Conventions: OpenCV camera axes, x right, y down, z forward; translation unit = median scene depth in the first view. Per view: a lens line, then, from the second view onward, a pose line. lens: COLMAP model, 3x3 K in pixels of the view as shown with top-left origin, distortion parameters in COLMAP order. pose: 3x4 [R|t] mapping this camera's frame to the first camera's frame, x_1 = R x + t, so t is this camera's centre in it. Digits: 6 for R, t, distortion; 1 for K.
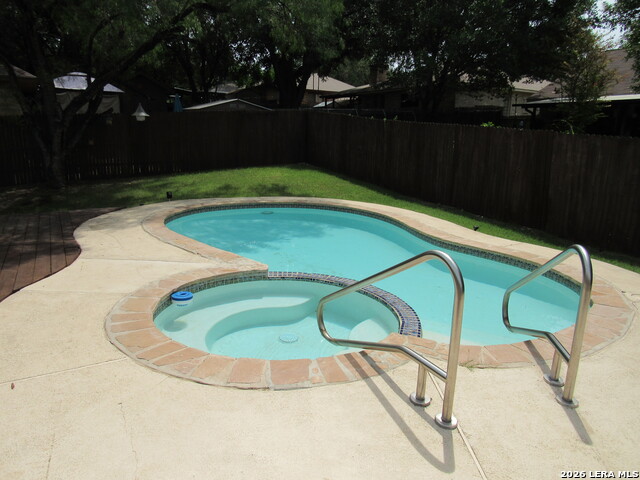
lens RADIAL K [[459.7, 0, 316.7], [0, 459.7, 240.7], [0, 0, 1]] dist [-0.026204, 0.013575]
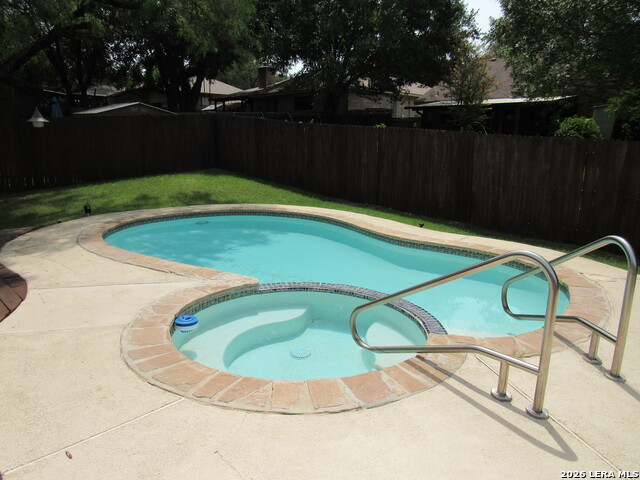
lens RADIAL K [[459.7, 0, 317.2], [0, 459.7, 238.2], [0, 0, 1]] dist [-0.026204, 0.013575]
pose [[0.968044, -0.068852, 0.241142, -0.124690], [0.071386, 0.997447, -0.001778, -0.011001], [-0.240404, 0.018935, 0.970488, 0.027576]]
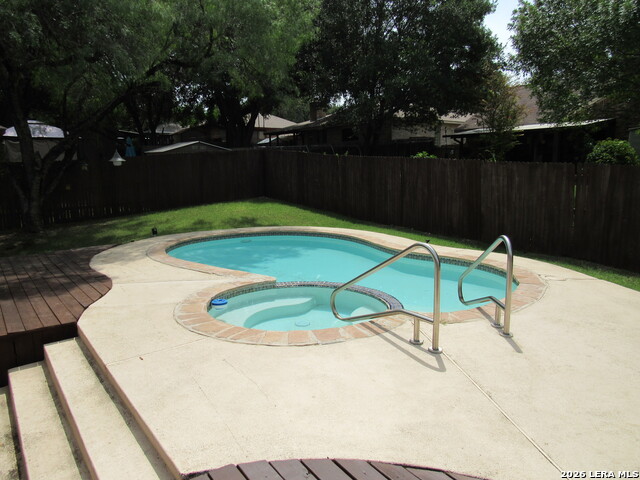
lens RADIAL K [[459.7, 0, 318.4], [0, 459.7, 238.5], [0, 0, 1]] dist [-0.026204, 0.013575]
pose [[0.990018, -0.063599, 0.125776, -0.084346], [0.072736, 0.994931, -0.069435, 0.026194], [-0.120723, 0.077890, 0.989626, -0.158970]]
